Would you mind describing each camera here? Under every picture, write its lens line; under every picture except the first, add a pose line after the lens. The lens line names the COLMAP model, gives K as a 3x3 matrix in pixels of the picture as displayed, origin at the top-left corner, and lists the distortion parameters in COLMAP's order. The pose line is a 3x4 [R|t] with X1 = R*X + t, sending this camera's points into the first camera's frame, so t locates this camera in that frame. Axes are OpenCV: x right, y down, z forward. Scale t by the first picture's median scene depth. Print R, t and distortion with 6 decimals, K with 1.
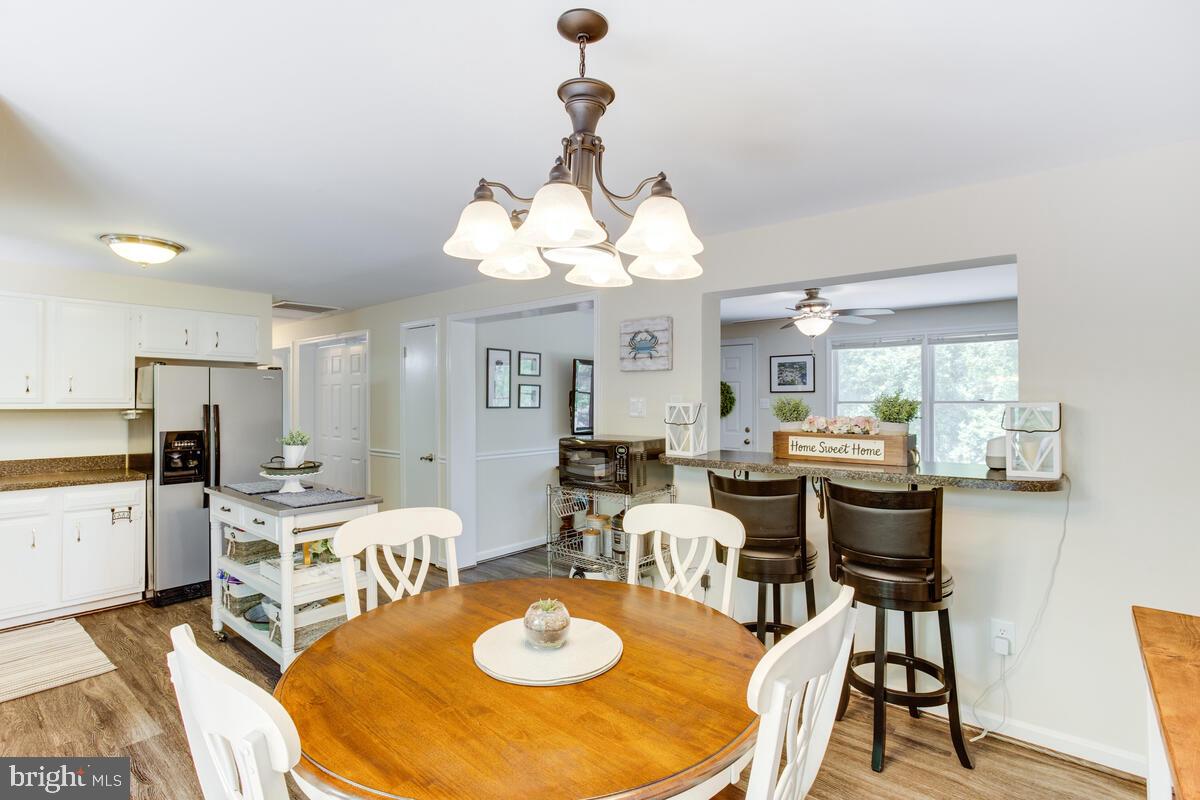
lens RADIAL K [[585.4, 0, 600.0], [0, 585.4, 400.0], [0, 0, 1]] dist [-0.050357, 0.029441]
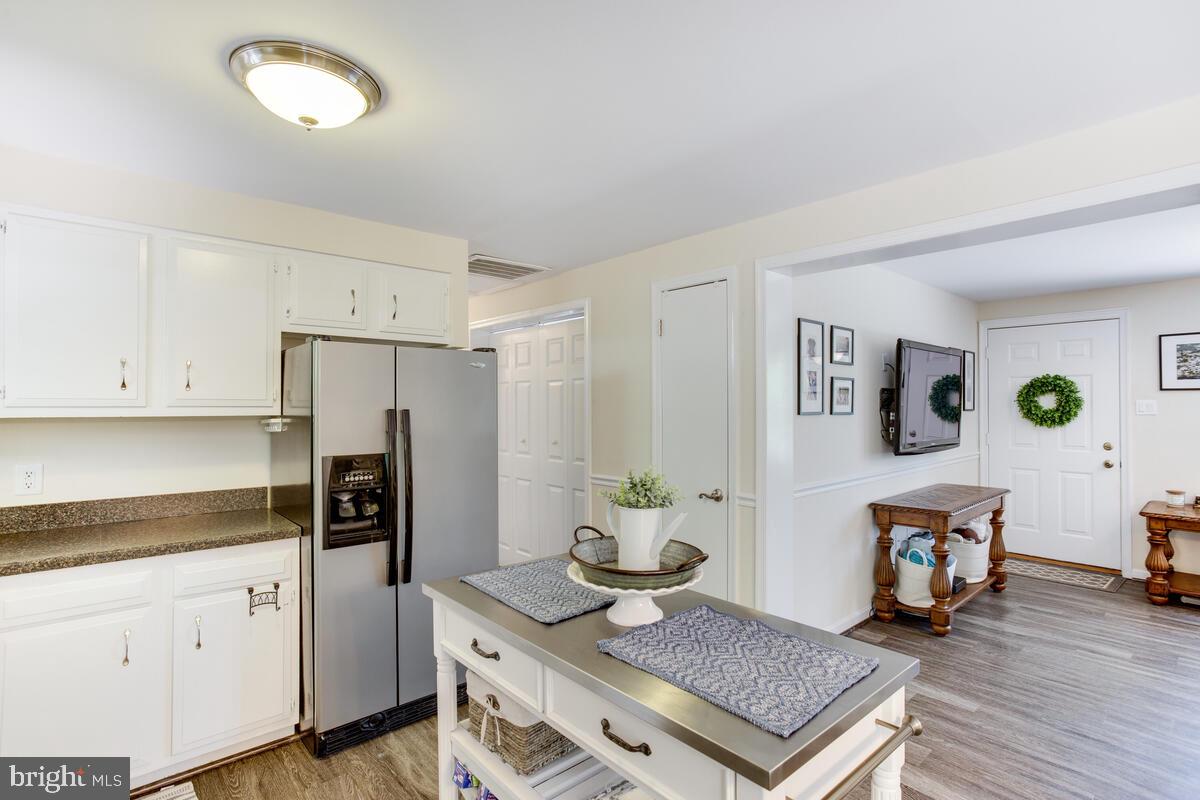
lens RADIAL K [[585.4, 0, 600.0], [0, 585.4, 400.0], [0, 0, 1]] dist [-0.050357, 0.029441]
pose [[0.988100, 0.000560, -0.153809, -0.384498], [-0.000773, 0.999999, -0.001327, -0.001206], [0.153808, 0.001431, 0.988100, 0.447480]]
